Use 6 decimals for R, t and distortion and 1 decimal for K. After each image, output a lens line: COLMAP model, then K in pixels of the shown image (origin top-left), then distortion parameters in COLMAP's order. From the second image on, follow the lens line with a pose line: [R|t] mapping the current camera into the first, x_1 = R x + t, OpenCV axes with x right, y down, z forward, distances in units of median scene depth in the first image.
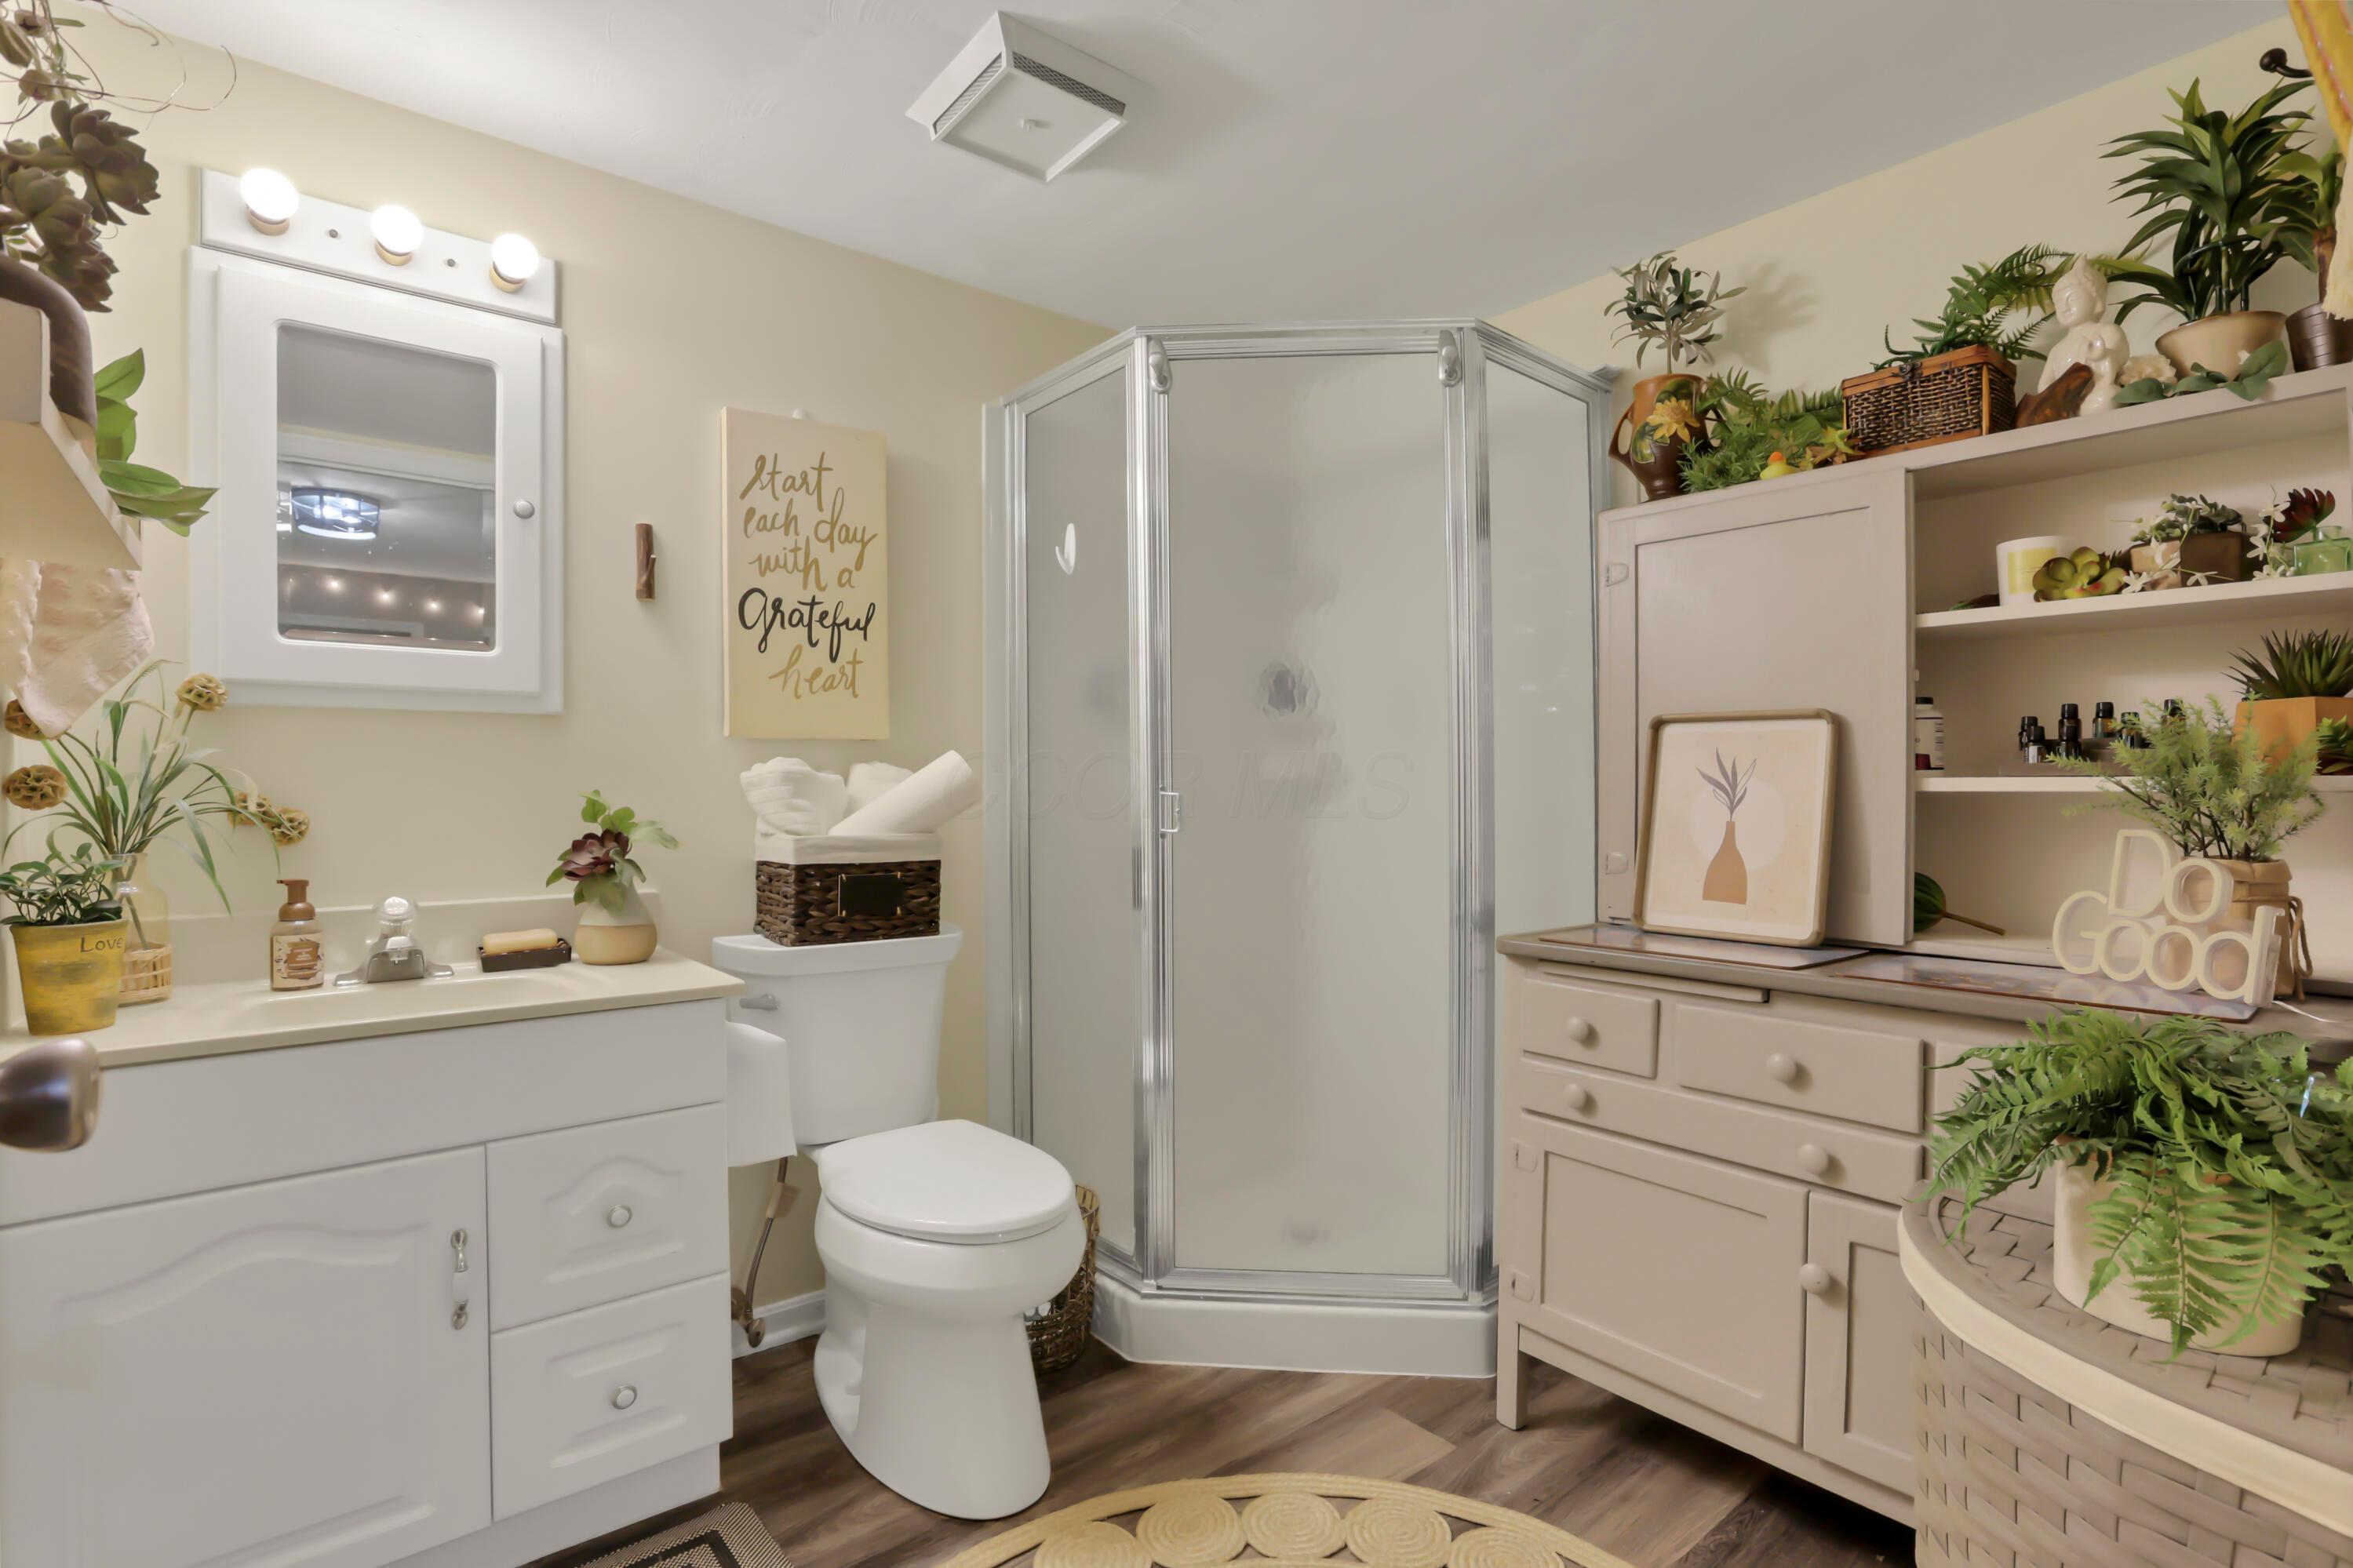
lens RADIAL K [[1116.9, 0, 1179.6], [0, 1116.9, 795.7], [0, 0, 1]] dist [-0.029513, -0.000439]
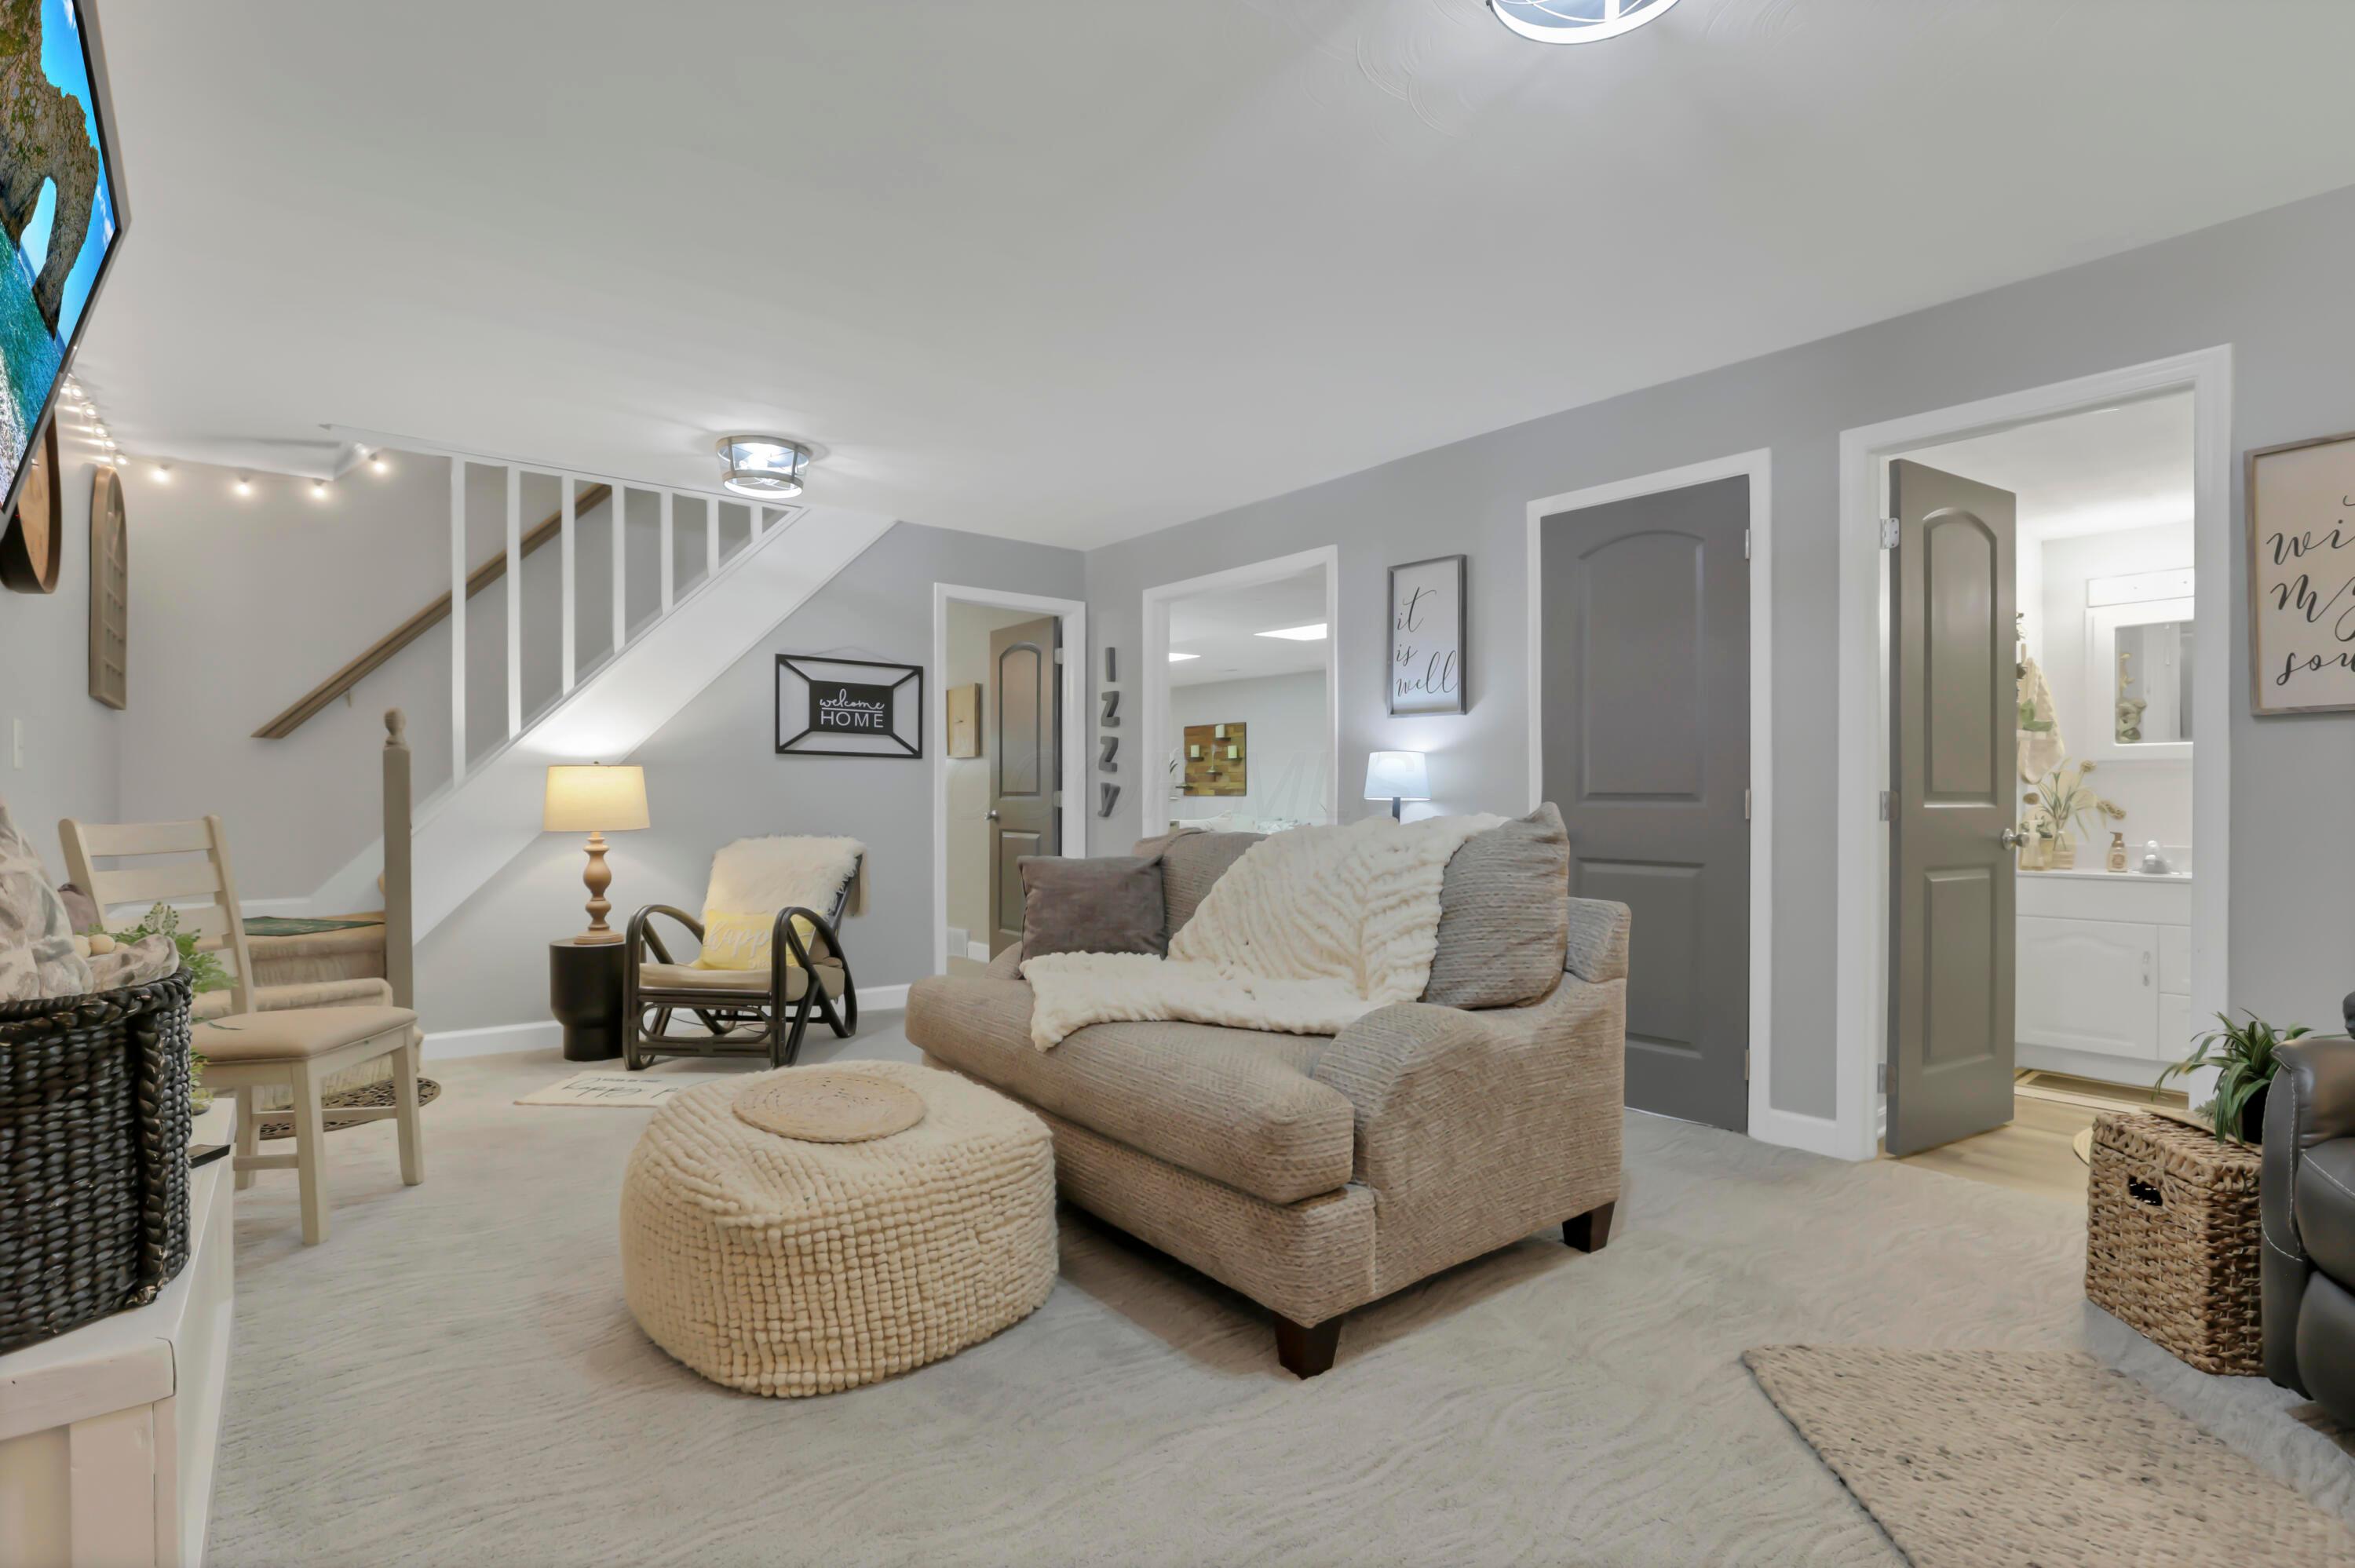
lens RADIAL K [[1117.9, 0, 1194.2], [0, 1117.9, 795.8], [0, 0, 1]] dist [-0.029513, -0.000439]
pose [[0.019275, -0.004836, -0.999803, 2.034379], [-0.012250, 0.999912, -0.005072, 0.028552], [0.999739, 0.012345, 0.019214, -1.472292]]
